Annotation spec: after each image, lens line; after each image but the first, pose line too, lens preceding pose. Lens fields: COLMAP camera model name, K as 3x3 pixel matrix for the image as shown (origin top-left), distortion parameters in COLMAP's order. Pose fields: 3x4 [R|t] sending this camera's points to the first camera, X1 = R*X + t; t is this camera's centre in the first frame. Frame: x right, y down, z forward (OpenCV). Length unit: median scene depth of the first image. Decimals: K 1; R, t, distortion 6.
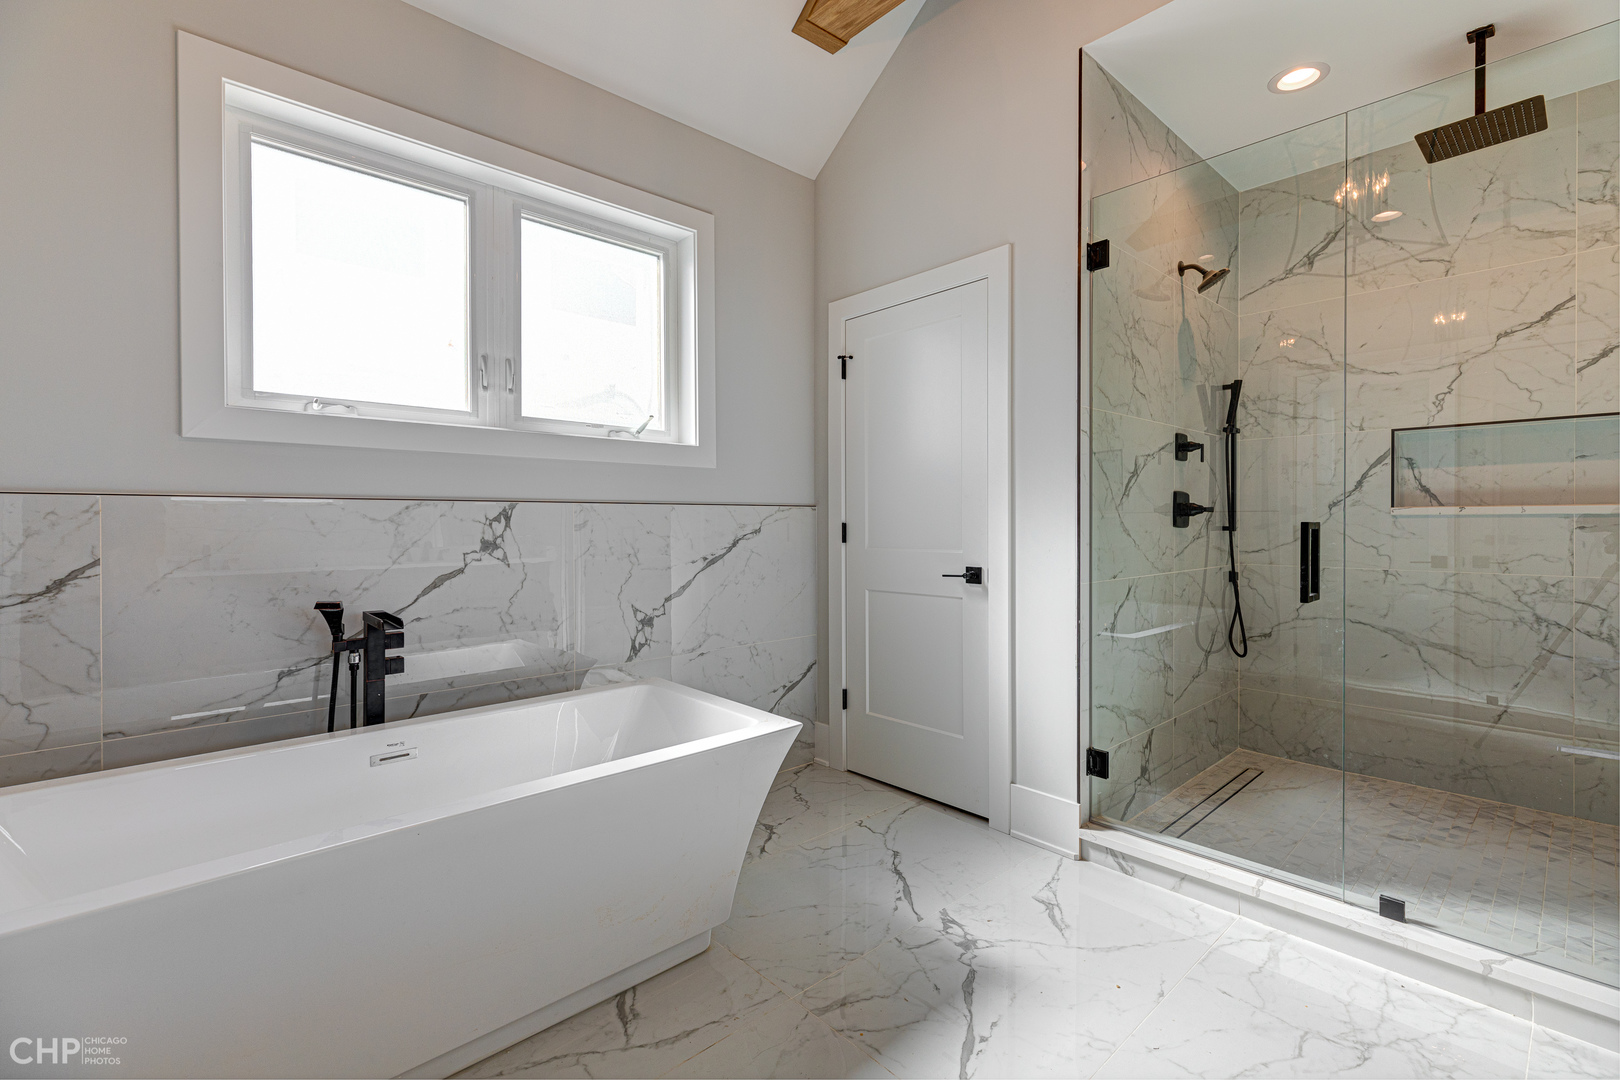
lens RADIAL K [[721.9, 0, 824.2], [0, 721.9, 525.5], [0, 0, 1]] dist [0.000565, -0.000682]
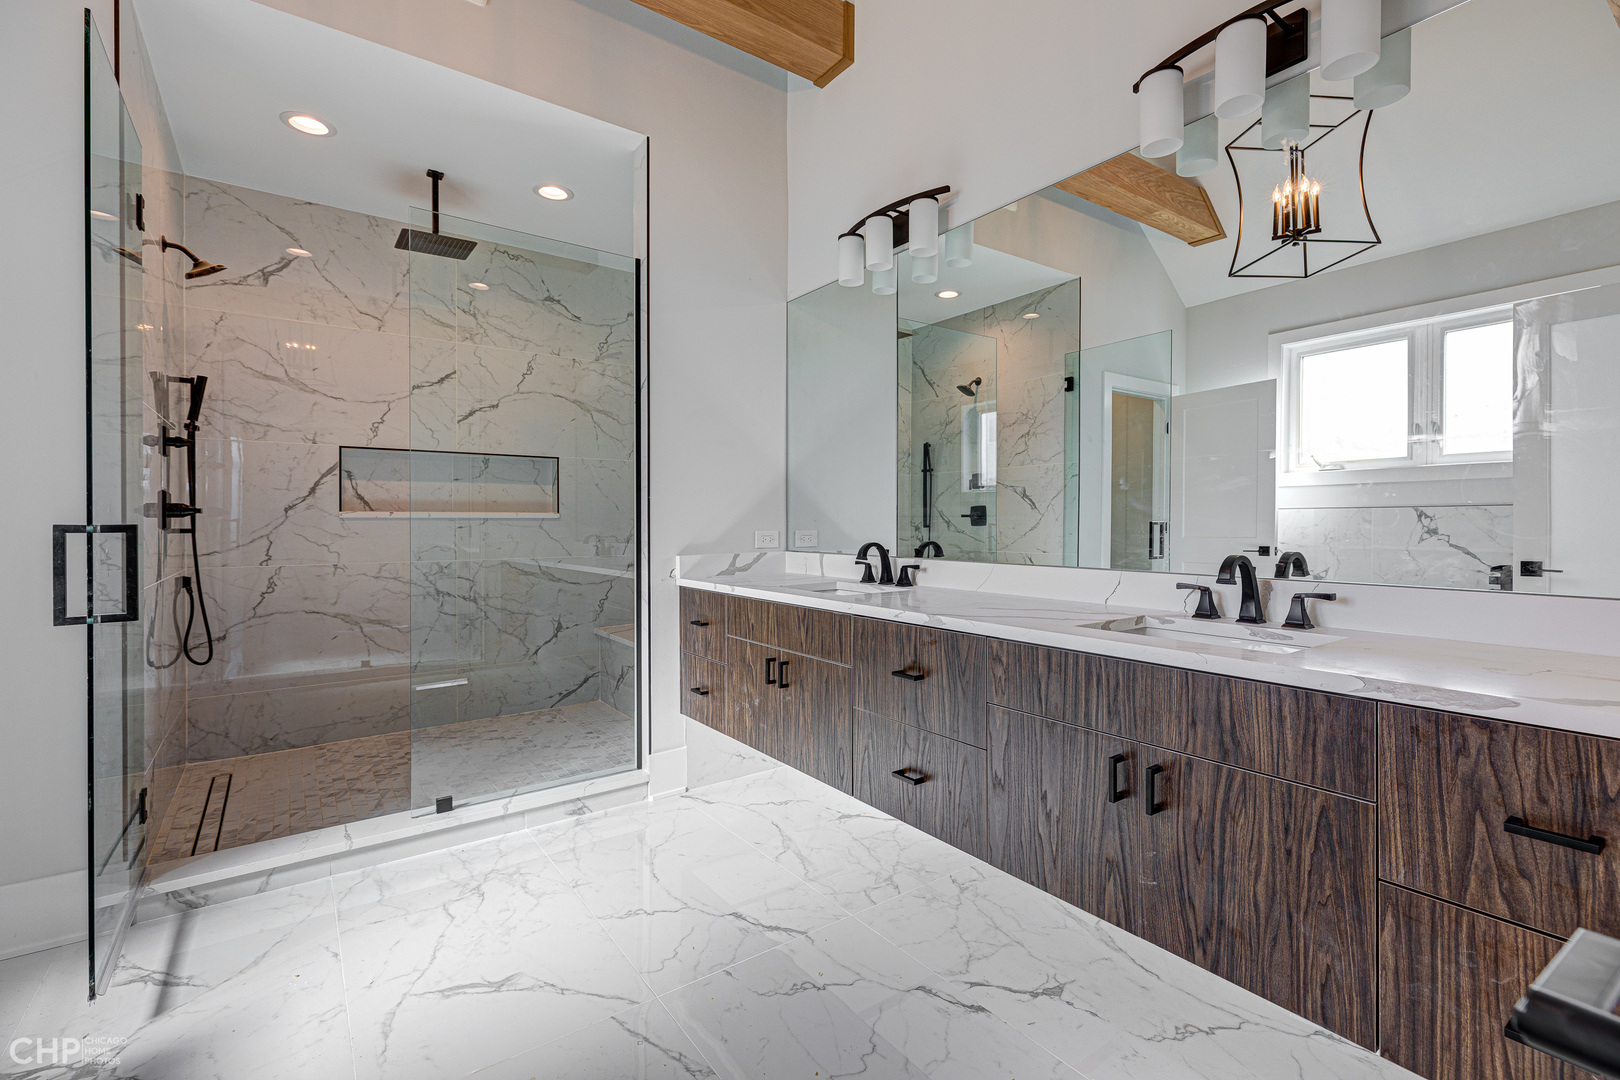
lens RADIAL K [[721.9, 0, 824.2], [0, 721.9, 525.5], [0, 0, 1]] dist [0.000565, -0.000682]
pose [[0.104147, -0.004369, 0.994552, -0.324618], [0.006526, 0.999972, 0.003710, -0.001240], [-0.994540, 0.006104, 0.104173, 0.085625]]
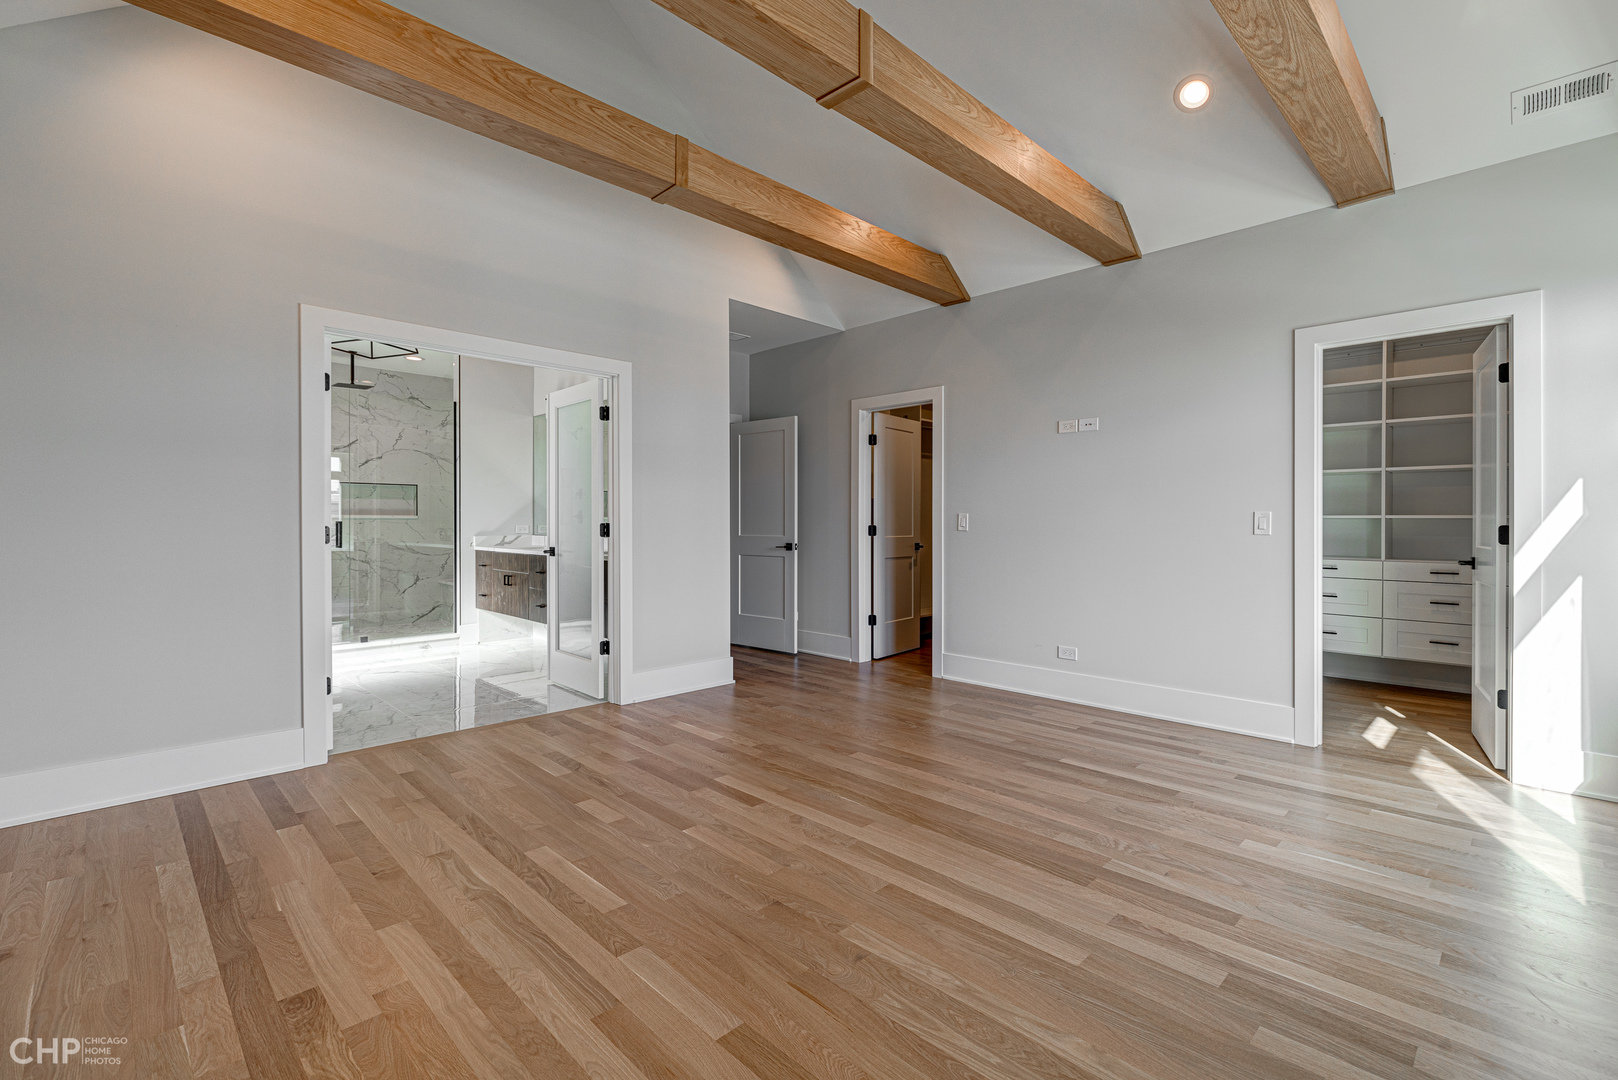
lens RADIAL K [[721.0, 0, 823.2], [0, 721.0, 525.5], [0, 0, 1]] dist [0.000565, -0.000682]
pose [[-0.049540, -0.005038, 0.998759, -1.663472], [0.004925, 0.999974, 0.005288, 0.004051], [-0.998760, 0.005180, -0.049514, -0.593956]]
